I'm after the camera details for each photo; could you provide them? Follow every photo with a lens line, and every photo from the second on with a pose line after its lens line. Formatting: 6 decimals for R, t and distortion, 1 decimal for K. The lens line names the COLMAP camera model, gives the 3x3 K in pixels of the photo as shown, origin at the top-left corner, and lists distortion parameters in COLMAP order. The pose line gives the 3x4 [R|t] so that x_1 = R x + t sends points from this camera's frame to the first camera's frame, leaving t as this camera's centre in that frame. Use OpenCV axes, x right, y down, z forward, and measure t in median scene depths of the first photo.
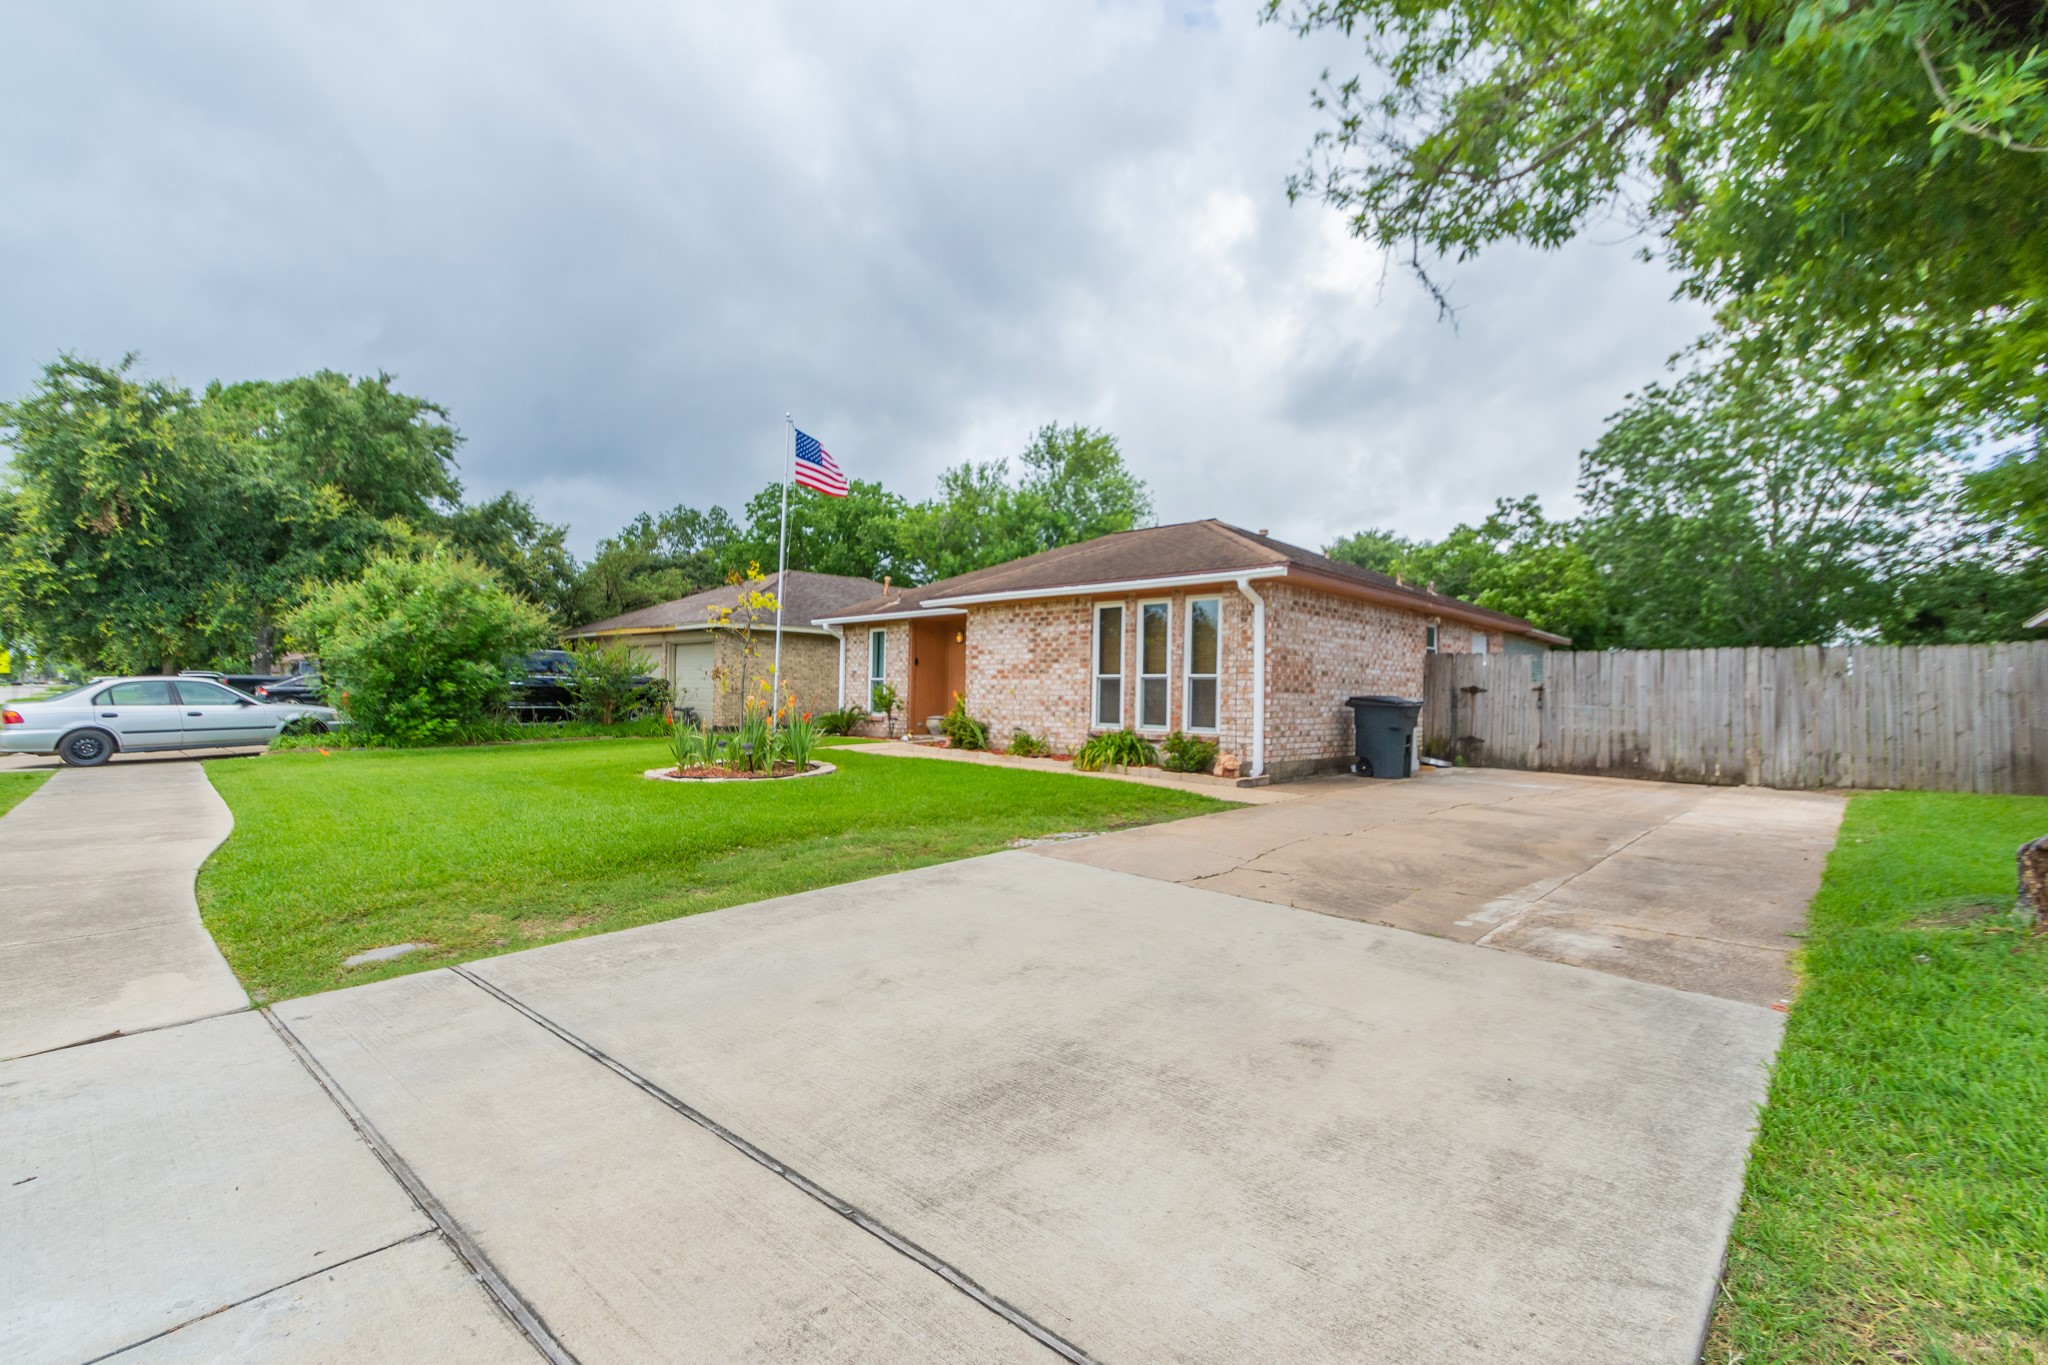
lens RADIAL K [[899.8, 0, 1011.7], [0, 899.8, 704.4], [0, 0, 1]] dist [0.003153, -0.000307]
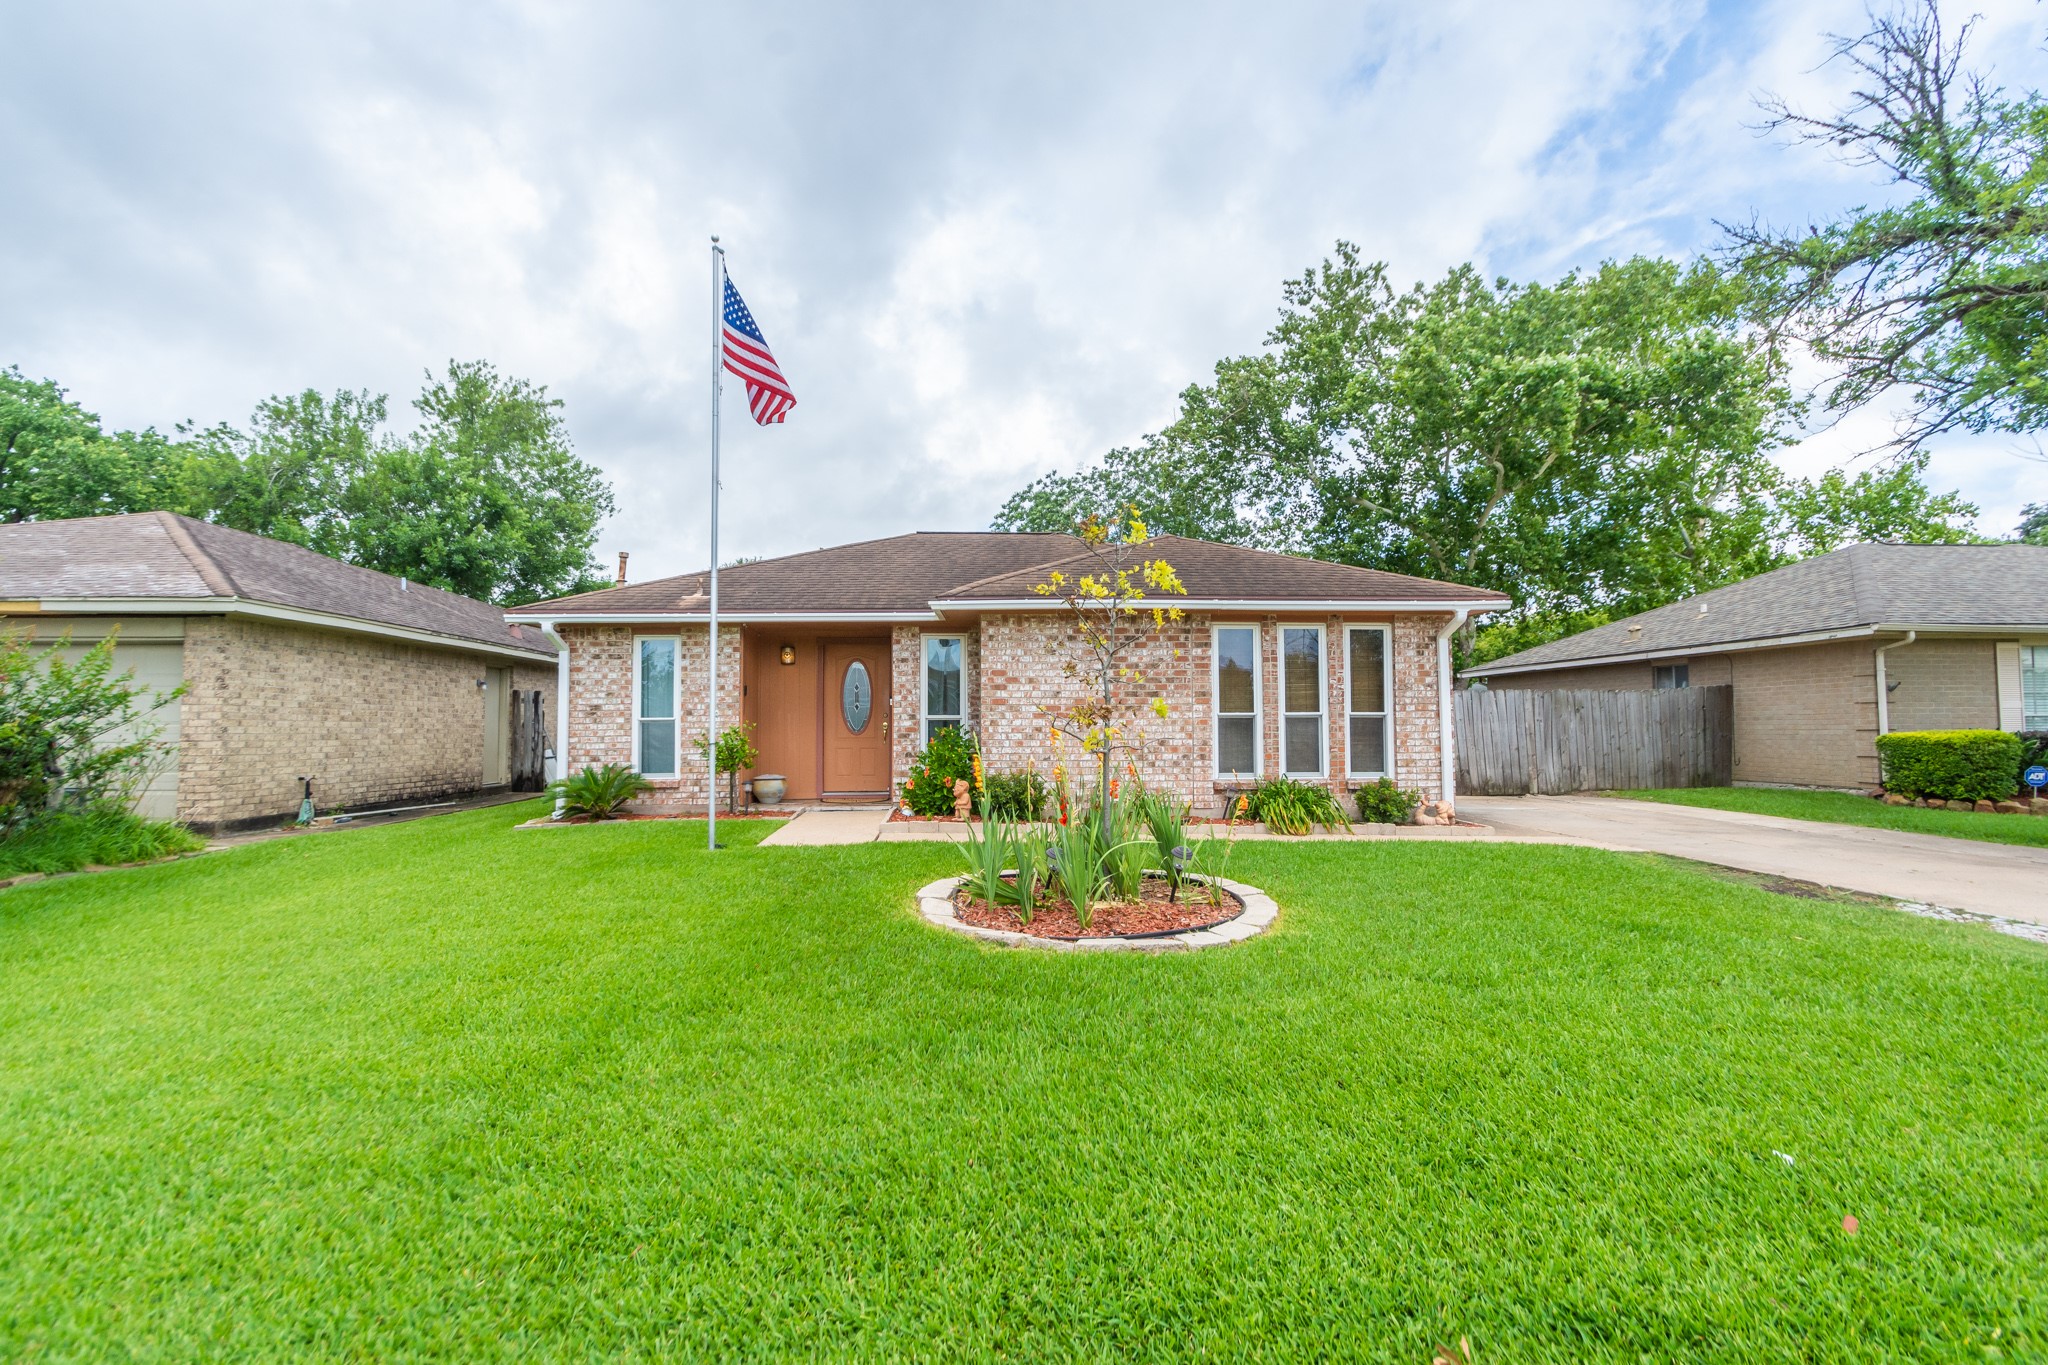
lens RADIAL K [[874.3, 0, 1024.0], [0, 874.3, 682.5], [0, 0, 1]] dist [0.001064, 0.000315]
pose [[0.687775, 0.021969, 0.725592, -0.582634], [0.023069, 0.998376, -0.052096, -0.022737], [-0.725558, 0.052569, 0.686151, 0.587205]]
